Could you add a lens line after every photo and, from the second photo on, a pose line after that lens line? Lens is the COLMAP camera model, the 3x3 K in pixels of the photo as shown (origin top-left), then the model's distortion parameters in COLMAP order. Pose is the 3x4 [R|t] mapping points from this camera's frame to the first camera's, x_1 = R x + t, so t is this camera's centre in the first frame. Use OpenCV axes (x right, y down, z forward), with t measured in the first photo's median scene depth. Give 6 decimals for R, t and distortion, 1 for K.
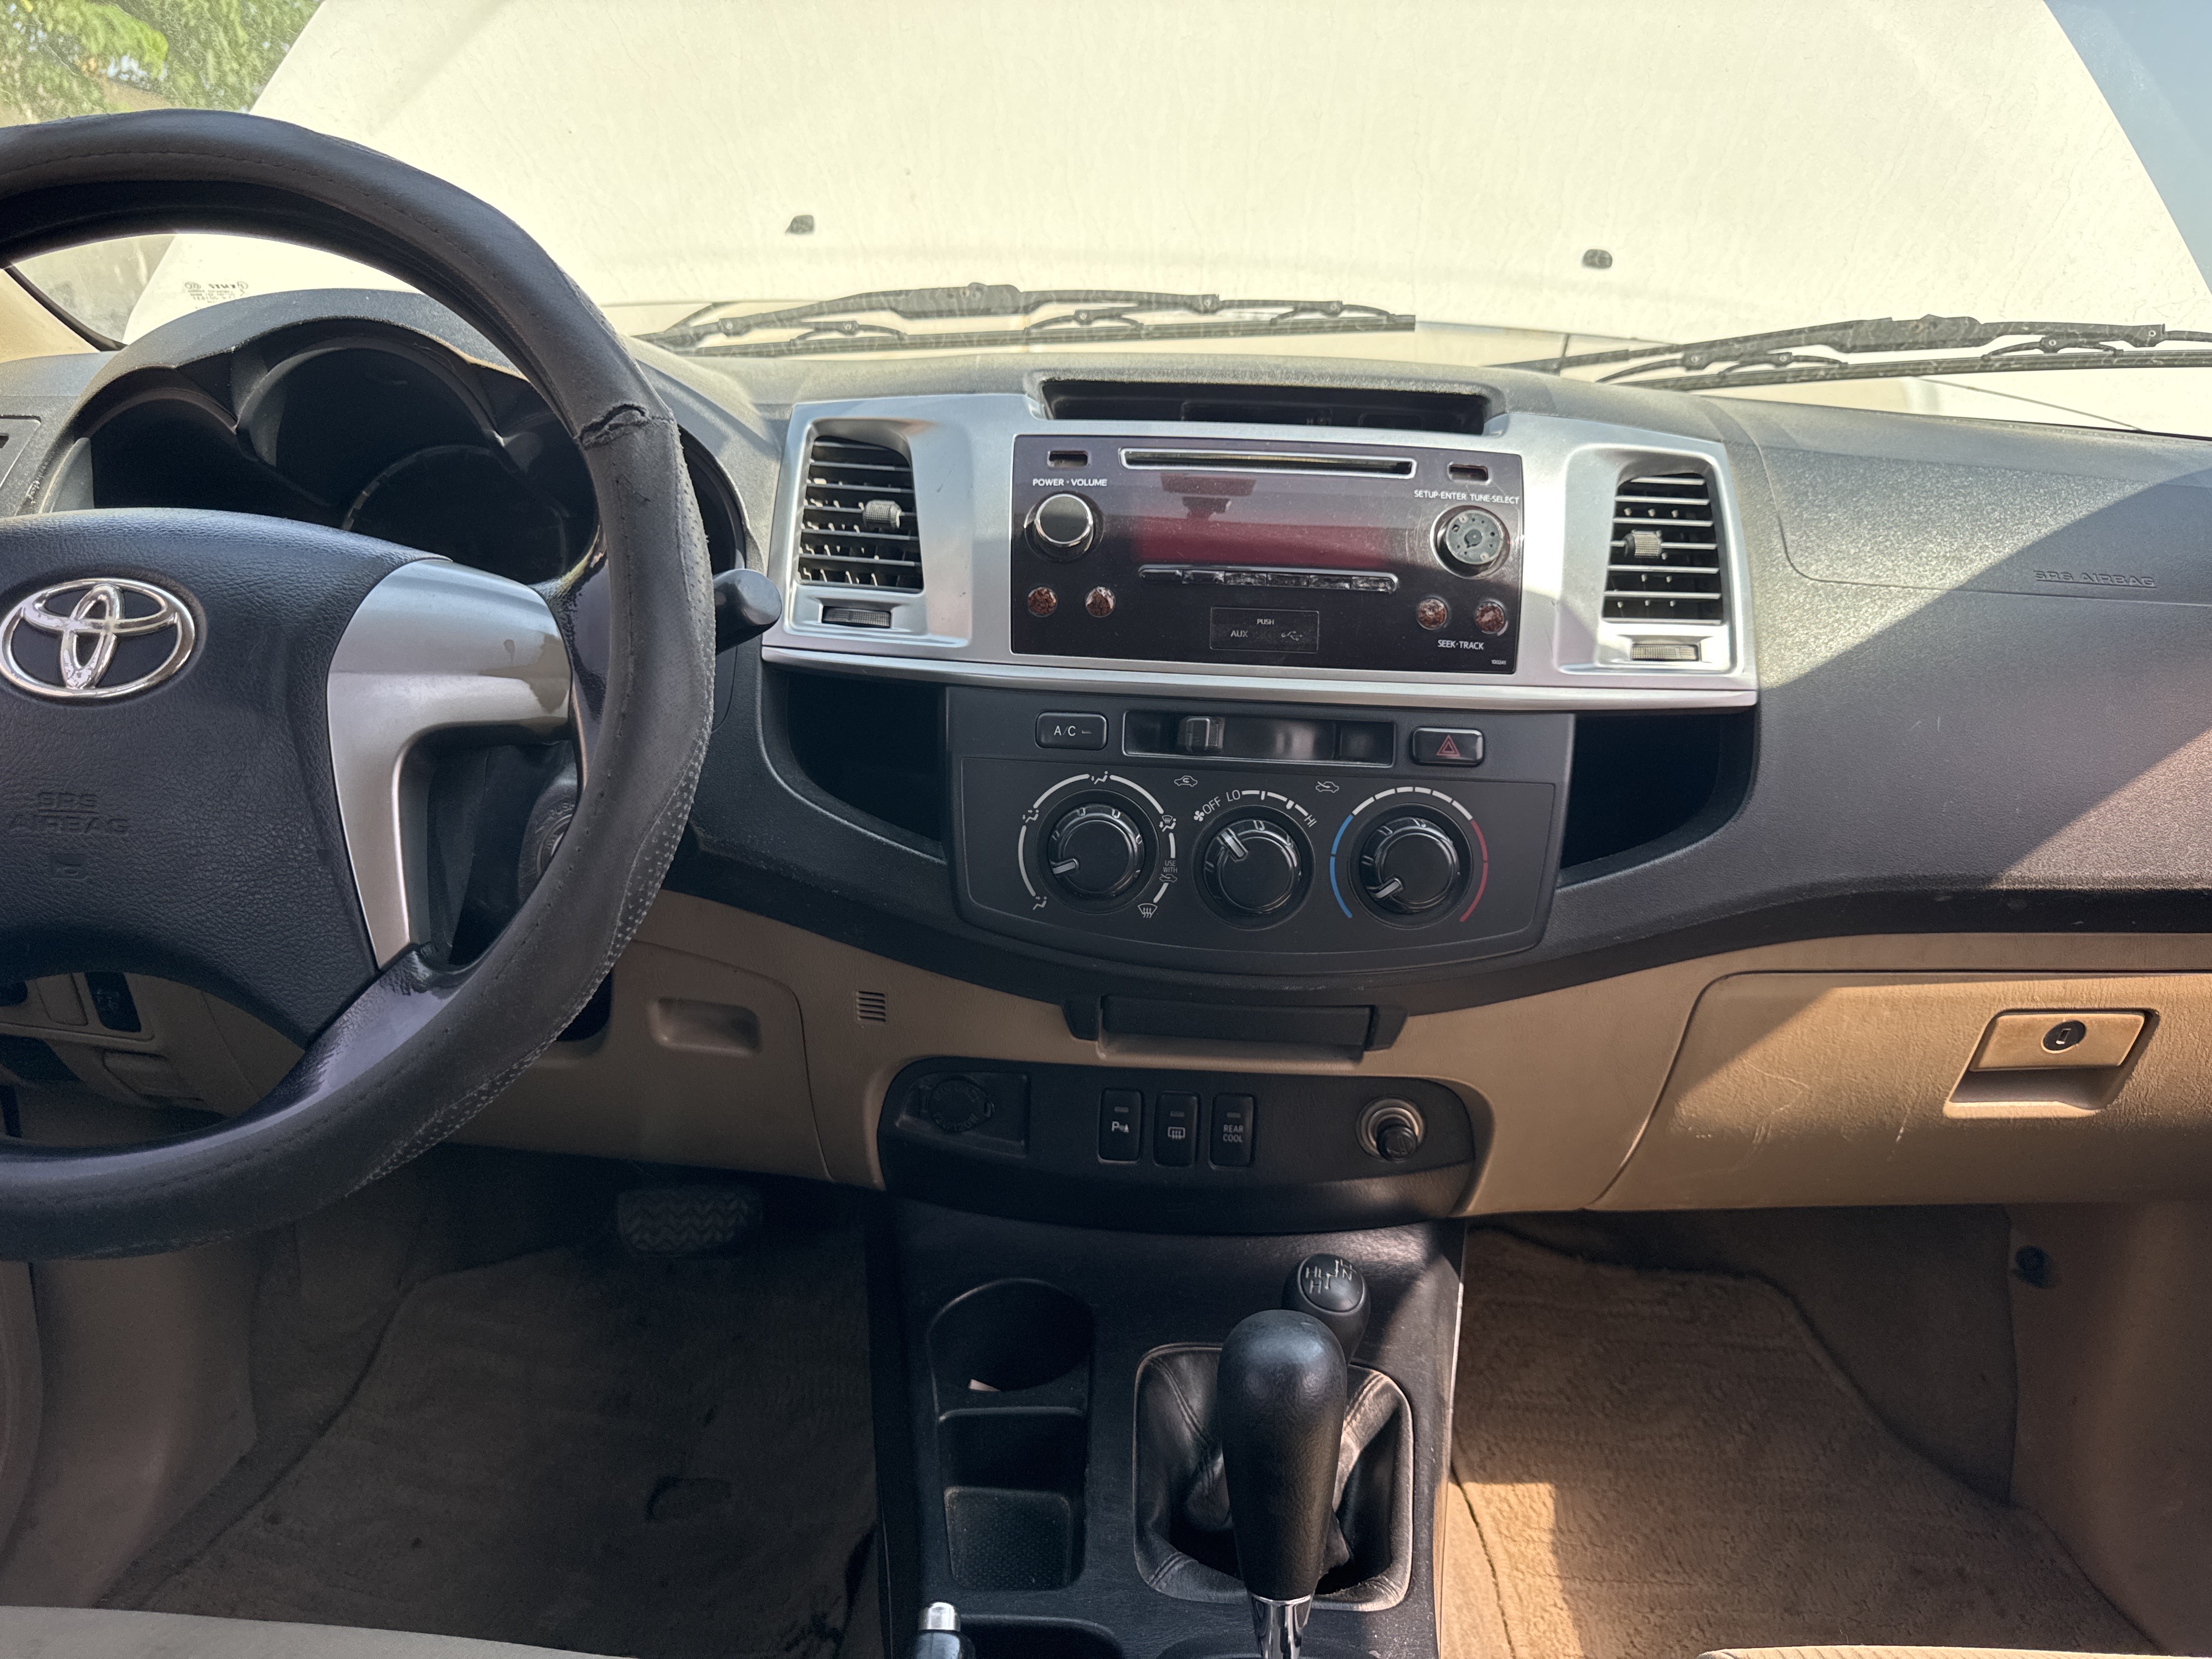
lens RADIAL K [[1590.1, 0, 1103.6], [0, 1590.1, 839.8], [0, 0, 1]] dist [0.023080, -0.033668]
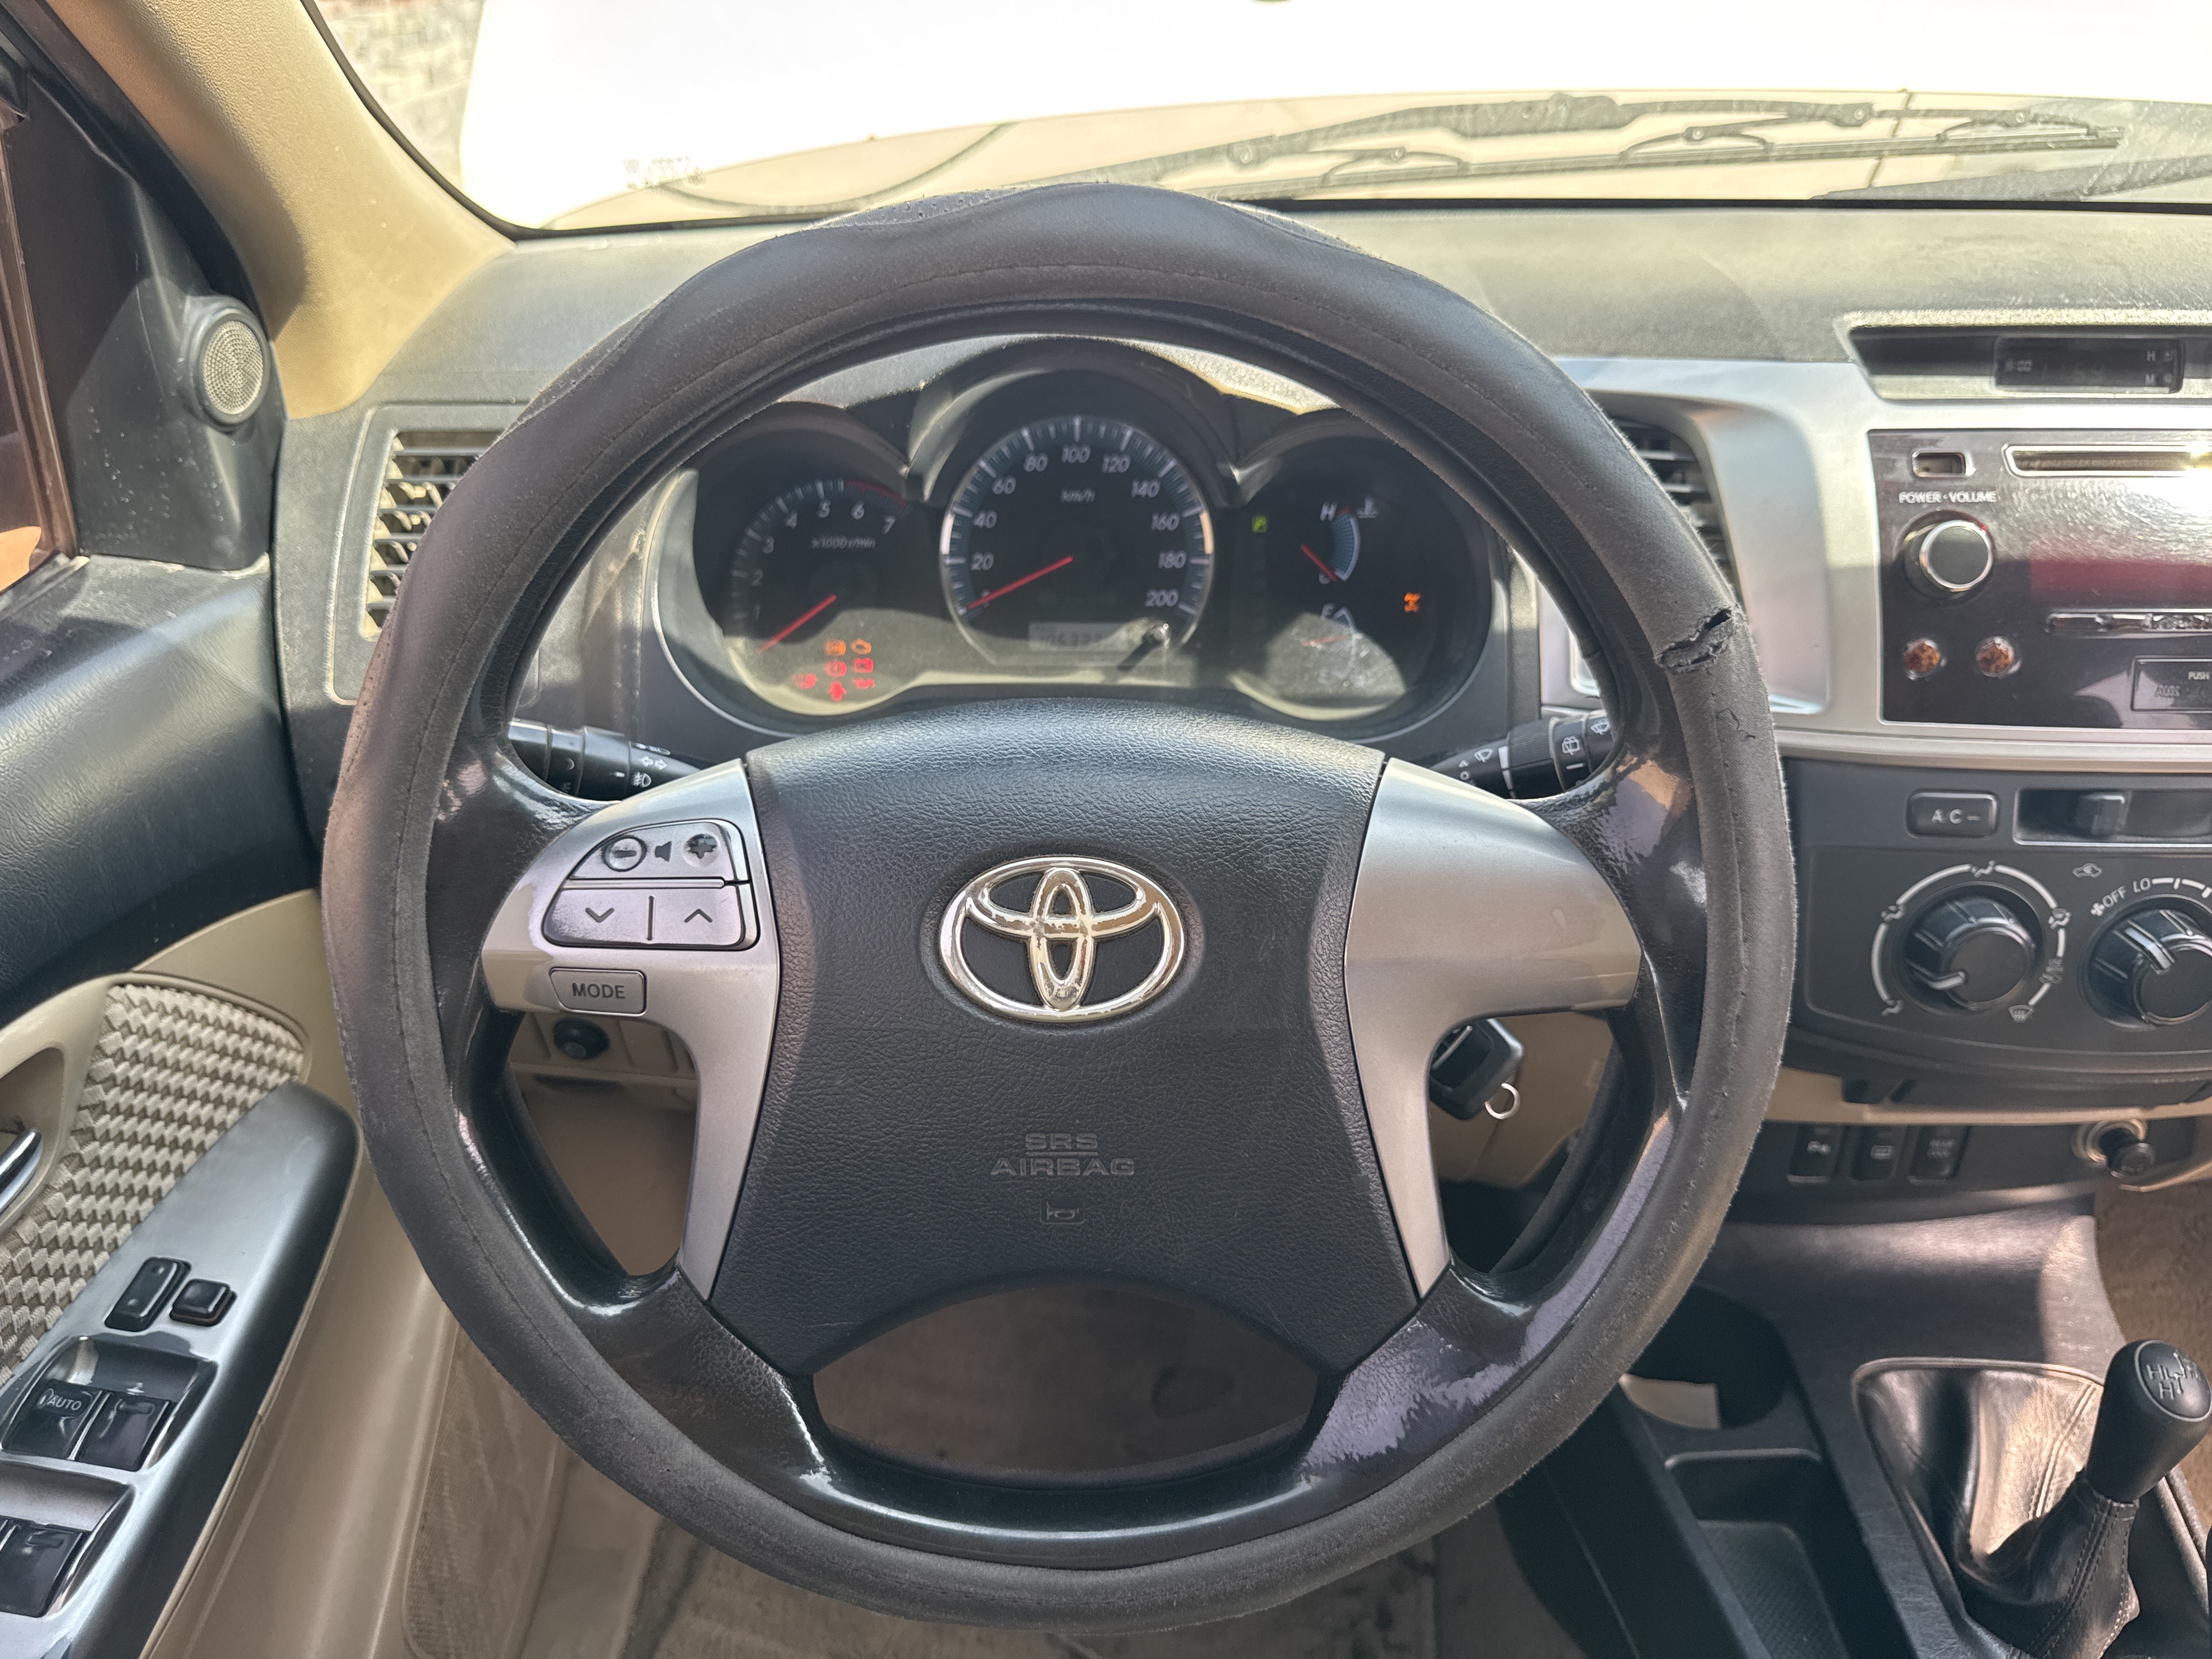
lens RADIAL K [[1590.1, 0, 1104.4], [0, 1590.1, 836.7], [0, 0, 1]] dist [0.023080, -0.033668]
pose [[0.999158, -0.037624, -0.016367, -0.451549], [0.040537, 0.966848, 0.252115, -0.286628], [0.006339, -0.252566, 0.967559, 0.177119]]
